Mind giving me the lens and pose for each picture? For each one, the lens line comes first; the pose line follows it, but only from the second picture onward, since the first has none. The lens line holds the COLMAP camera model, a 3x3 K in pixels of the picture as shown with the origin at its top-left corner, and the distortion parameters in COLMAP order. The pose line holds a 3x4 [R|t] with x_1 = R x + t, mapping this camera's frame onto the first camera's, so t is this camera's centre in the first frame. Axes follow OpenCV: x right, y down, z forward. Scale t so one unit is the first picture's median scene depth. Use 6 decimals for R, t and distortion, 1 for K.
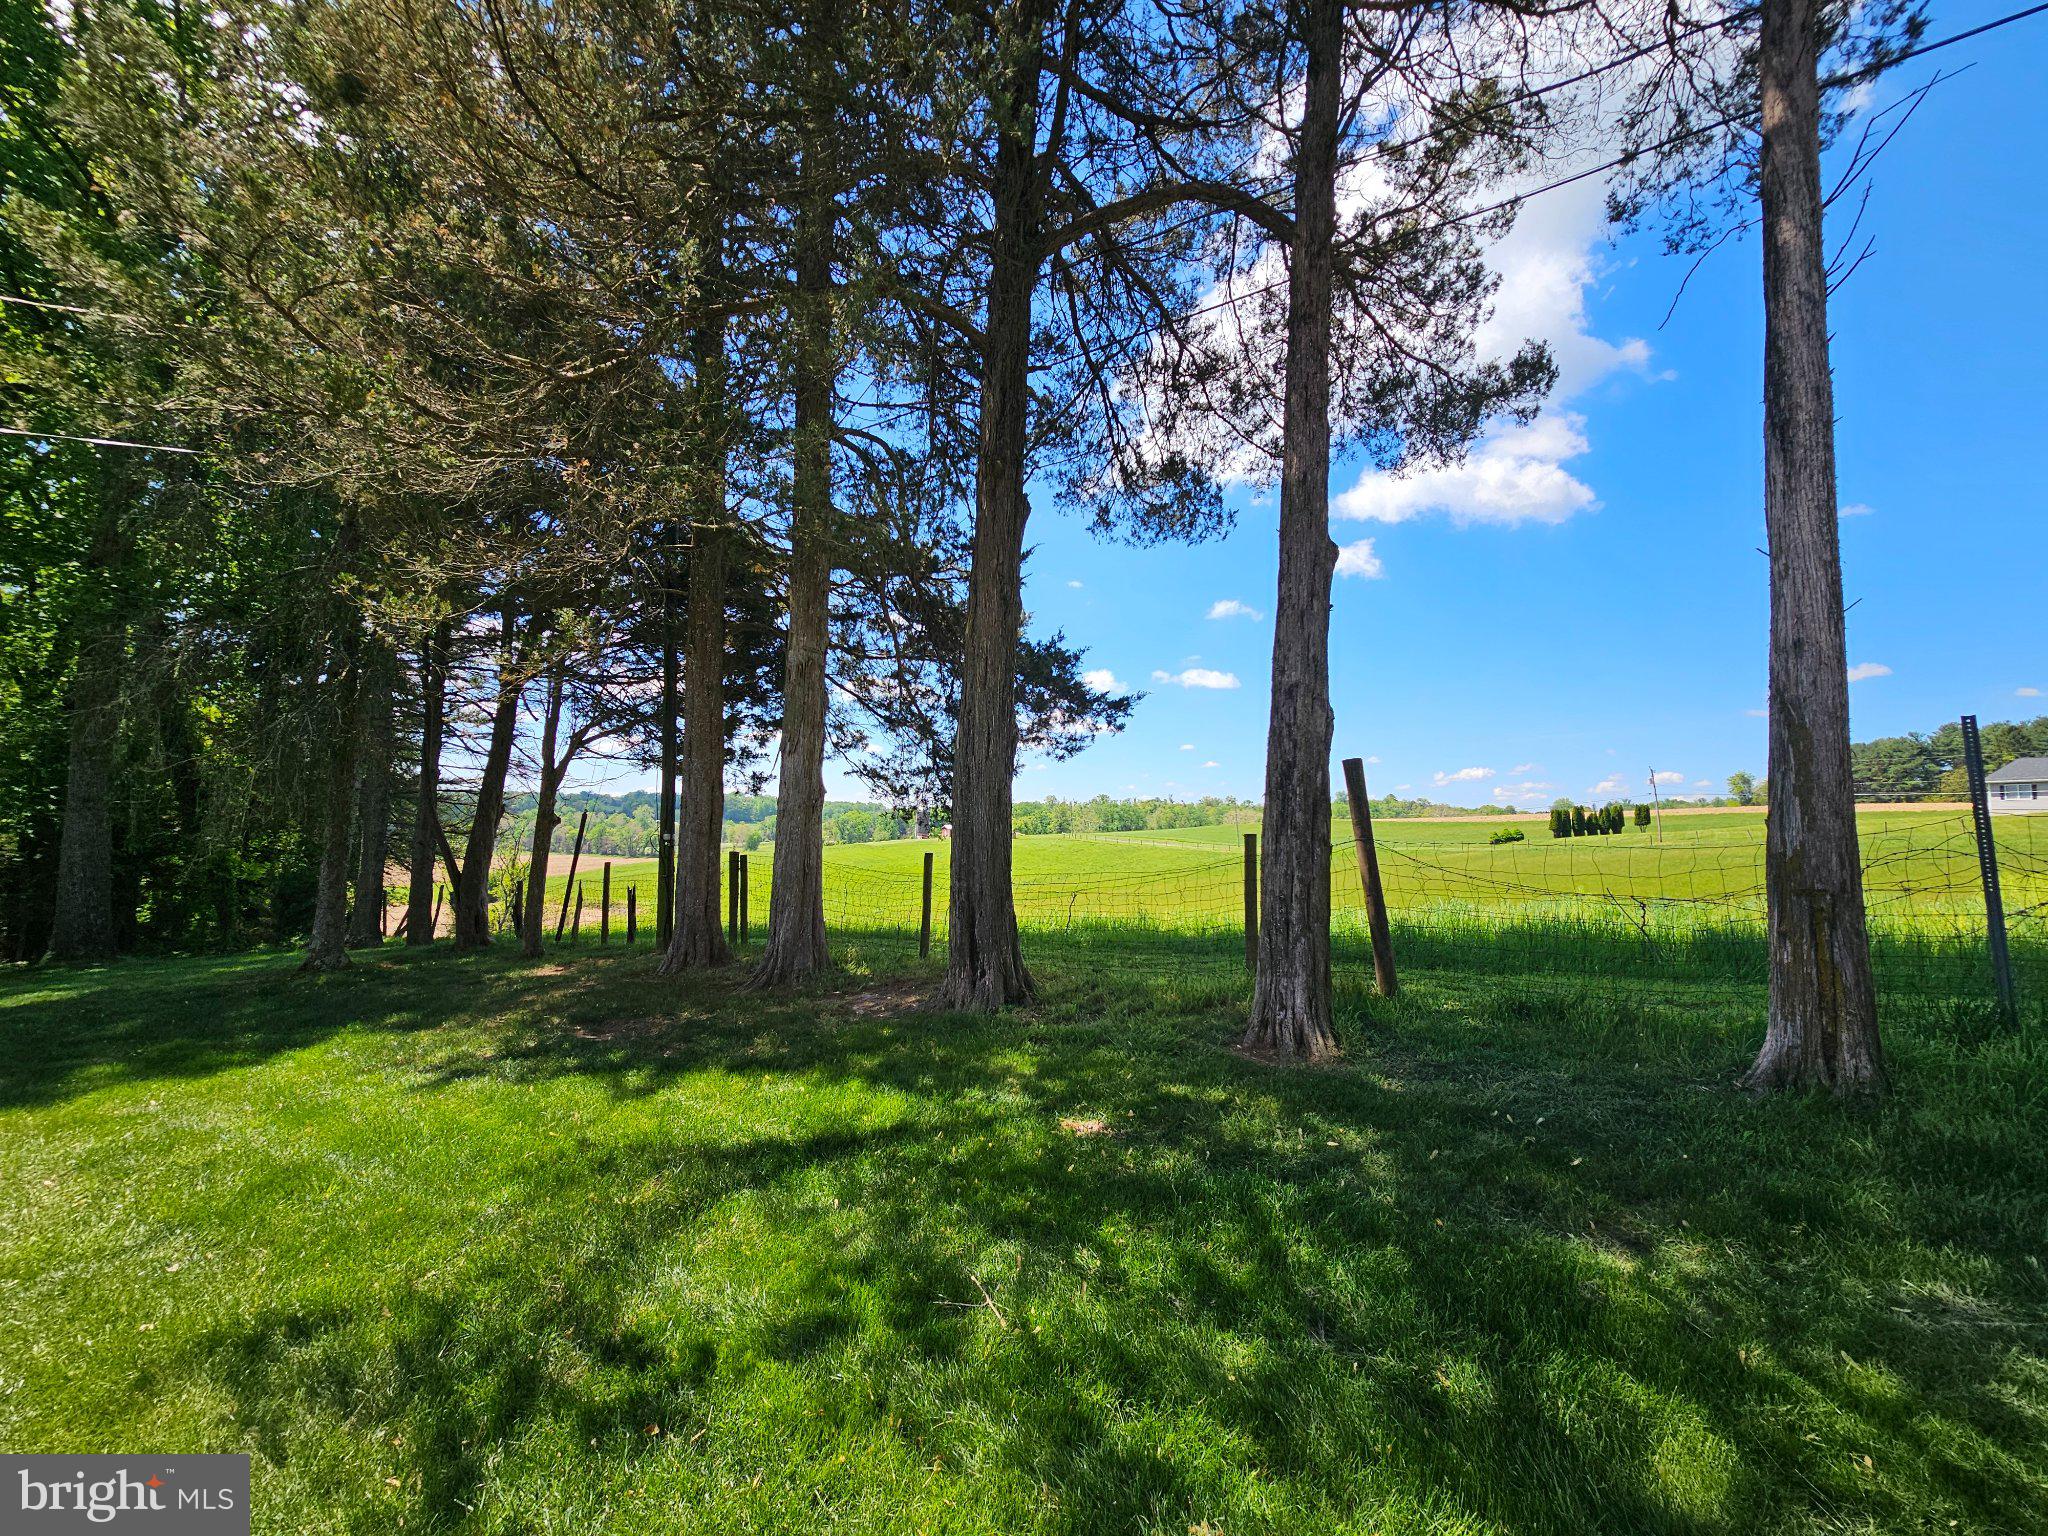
lens RADIAL K [[838.9, 0, 1058.1], [0, 838.9, 791.8], [0, 0, 1]] dist [0.001655, -0.000339]
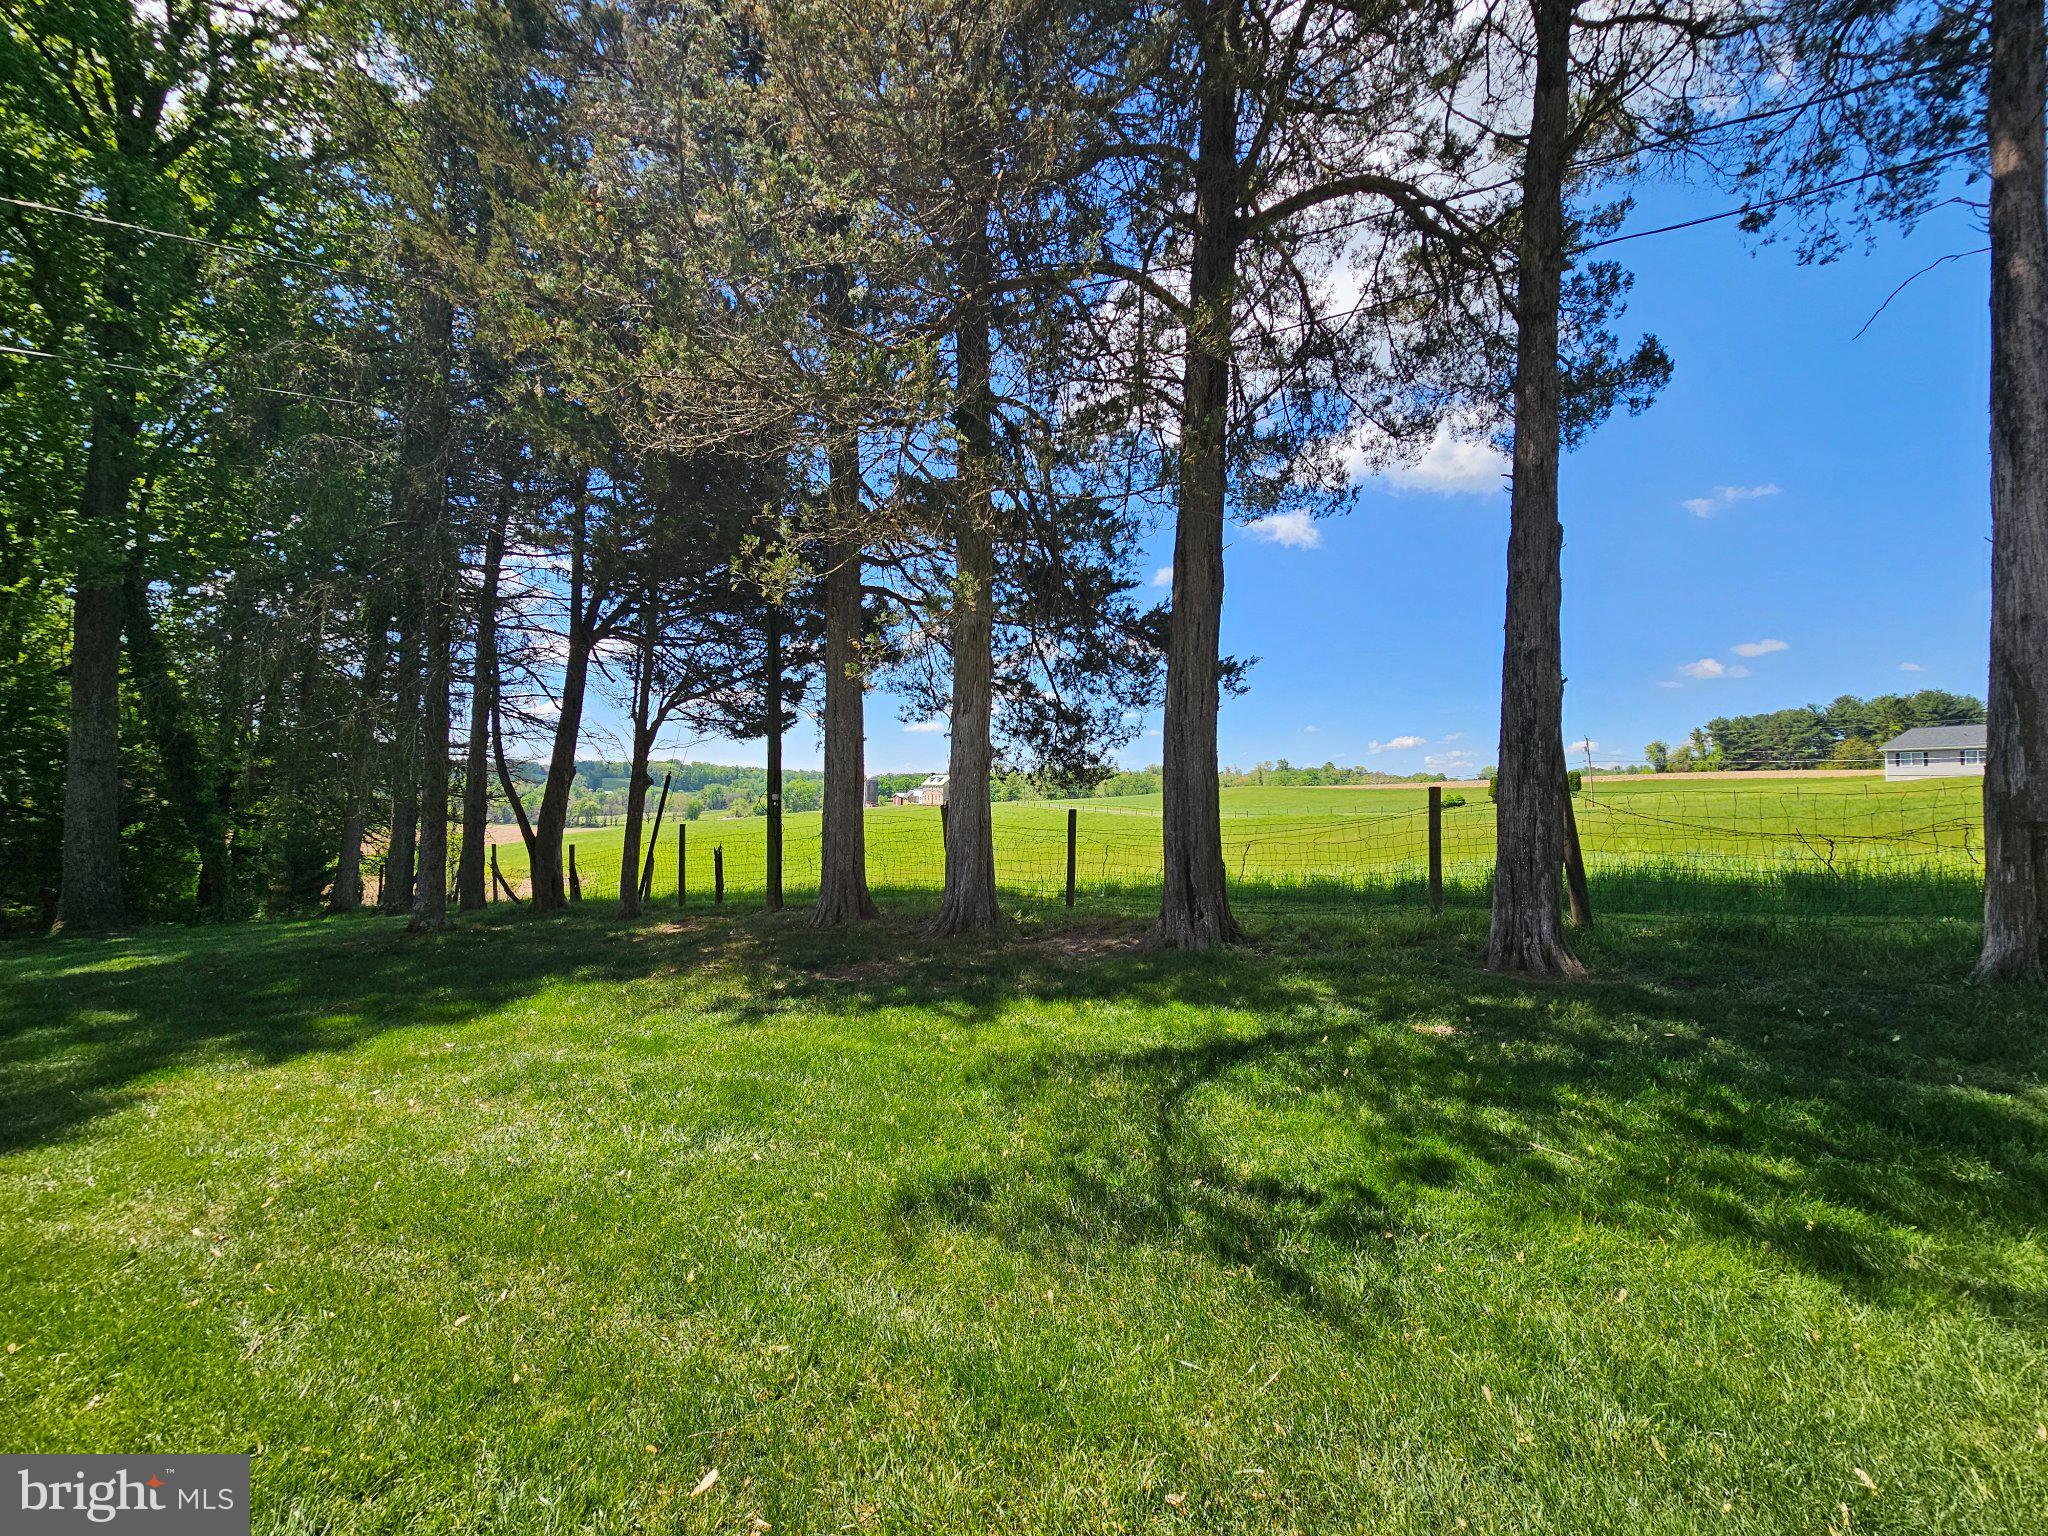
lens RADIAL K [[838.9, 0, 1058.1], [0, 838.9, 791.8], [0, 0, 1]] dist [0.001655, -0.000339]
pose [[0.997404, -0.002478, 0.071966, -0.351300], [-0.000238, 0.999289, 0.037707, 0.015891], [-0.072009, -0.037626, 0.996694, -0.065630]]
